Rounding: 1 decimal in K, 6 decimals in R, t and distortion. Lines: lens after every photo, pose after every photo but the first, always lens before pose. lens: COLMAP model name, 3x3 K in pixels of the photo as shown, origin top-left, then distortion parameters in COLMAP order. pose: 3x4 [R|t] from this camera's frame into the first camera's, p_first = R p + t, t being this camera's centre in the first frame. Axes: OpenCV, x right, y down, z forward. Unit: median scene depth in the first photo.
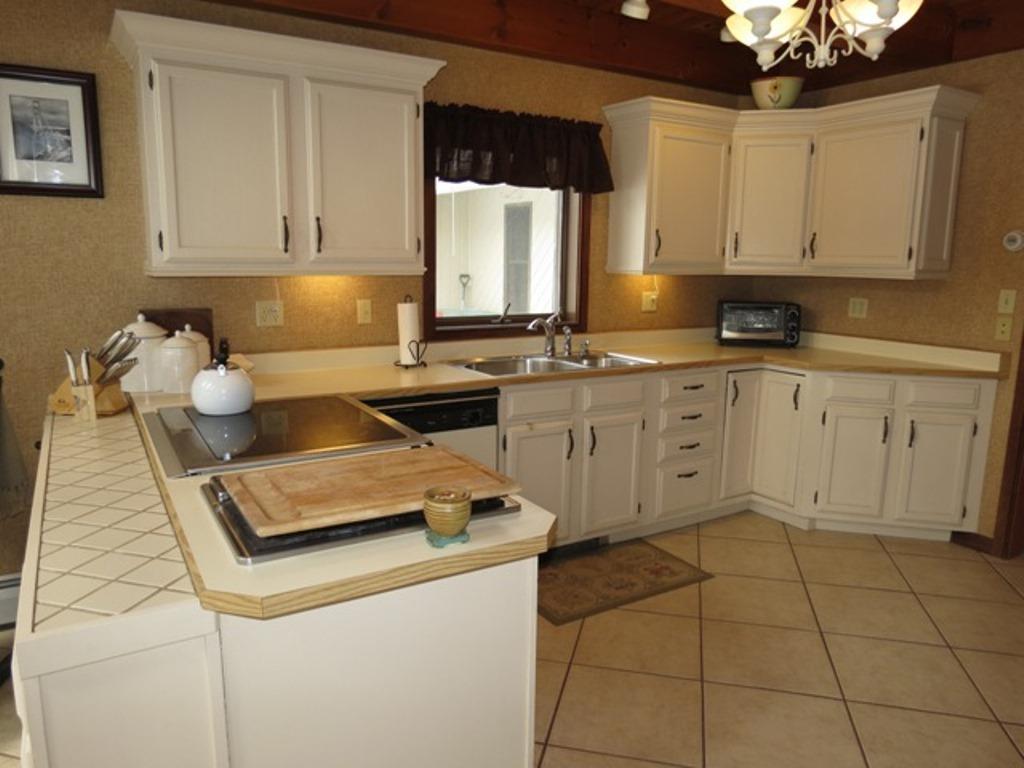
lens RADIAL K [[722.4, 0, 510.7], [0, 722.4, 385.0], [0, 0, 1]] dist [-0.040169, 0.019424]
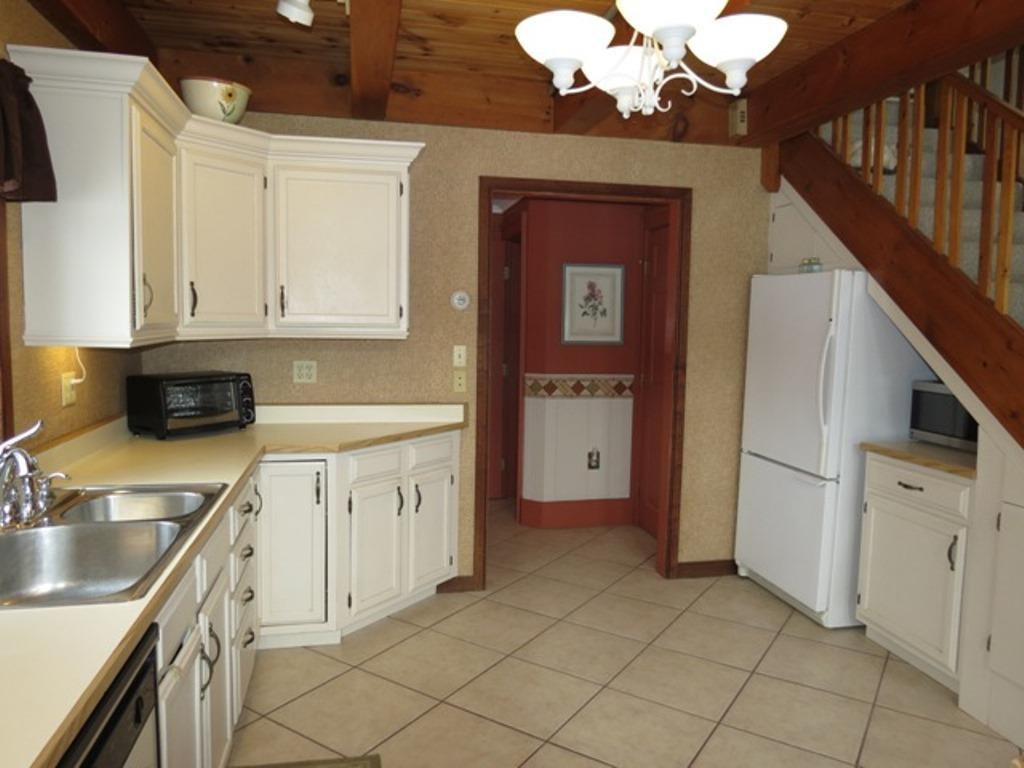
lens RADIAL K [[729.4, 0, 511.6], [0, 729.4, 378.1], [0, 0, 1]] dist [-0.038286, 0.043331]
pose [[0.324955, -0.083196, 0.942063, -0.305552], [0.151653, 0.987817, 0.034925, -0.106295], [-0.933491, 0.131518, 0.333613, 0.537649]]
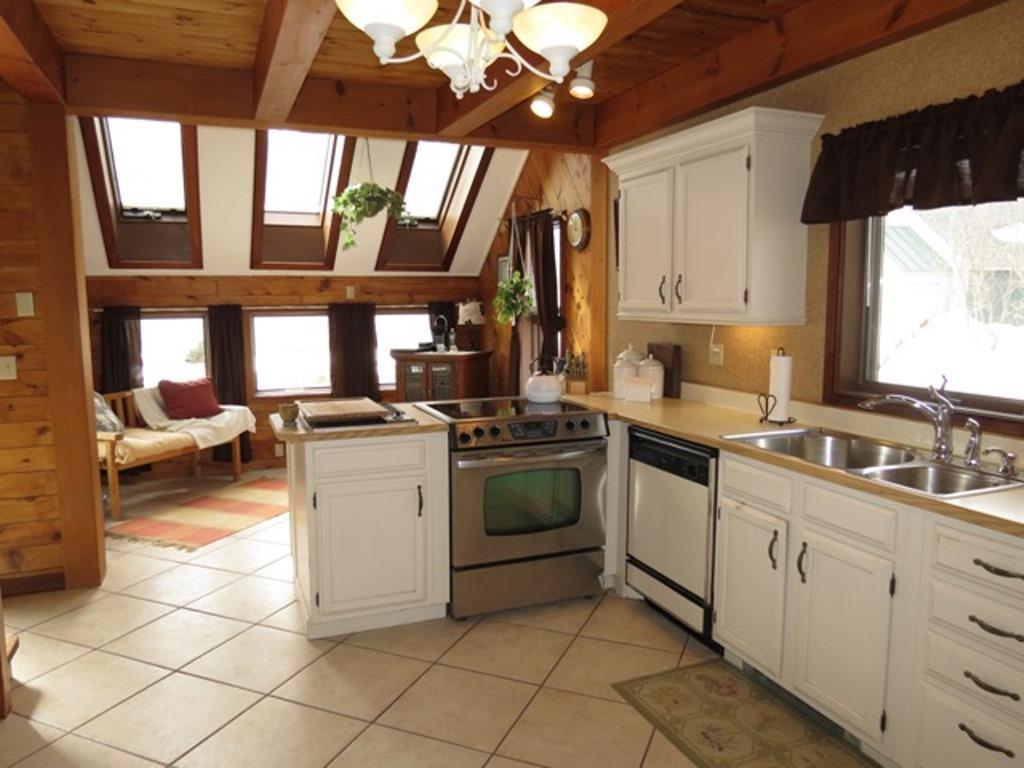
lens RADIAL K [[722.4, 0, 510.7], [0, 722.4, 385.0], [0, 0, 1]] dist [-0.040169, 0.019424]
pose [[-0.145869, 0.107945, -0.983397, 0.796461], [-0.170190, 0.976472, 0.132430, -0.133136], [0.974555, 0.186682, -0.124066, 0.732711]]
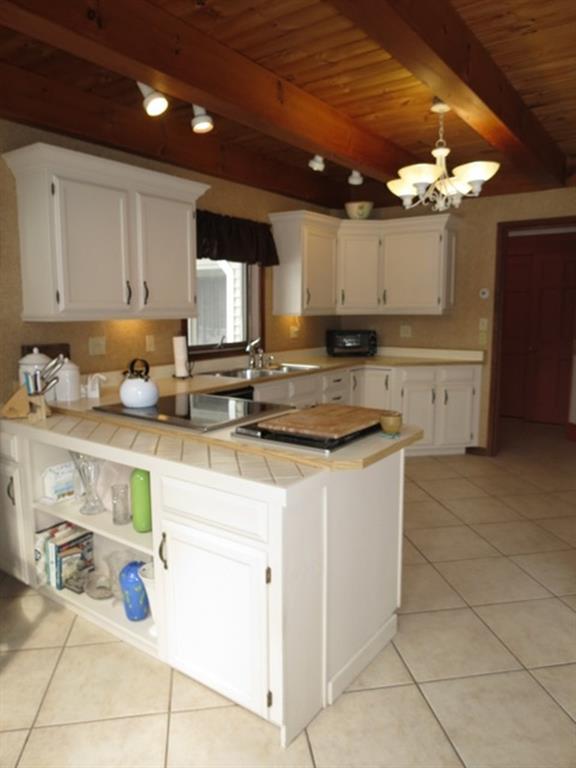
lens RADIAL K [[547.0, 0, 288.0], [0, 547.0, 384.0], [0, 0, 1]] dist [-0.038286, 0.043331]
pose [[0.917207, -0.069380, 0.392322, -0.372849], [0.083406, 0.996338, -0.018798, 0.027230], [-0.389582, 0.049964, 0.919636, -0.148956]]
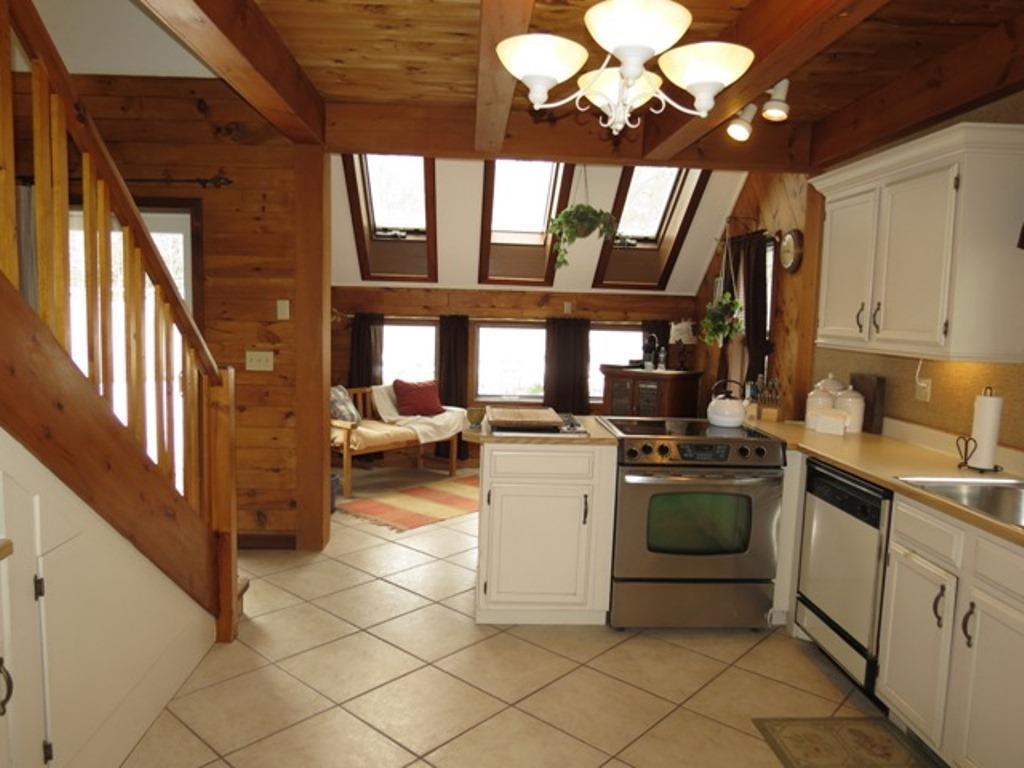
lens RADIAL K [[722.4, 0, 510.7], [0, 722.4, 385.0], [0, 0, 1]] dist [-0.040169, 0.019424]
pose [[-0.462594, 0.066811, -0.884049, 0.814233], [-0.188755, 0.966873, 0.171840, -0.155079], [0.866244, 0.246360, -0.434659, 0.823072]]
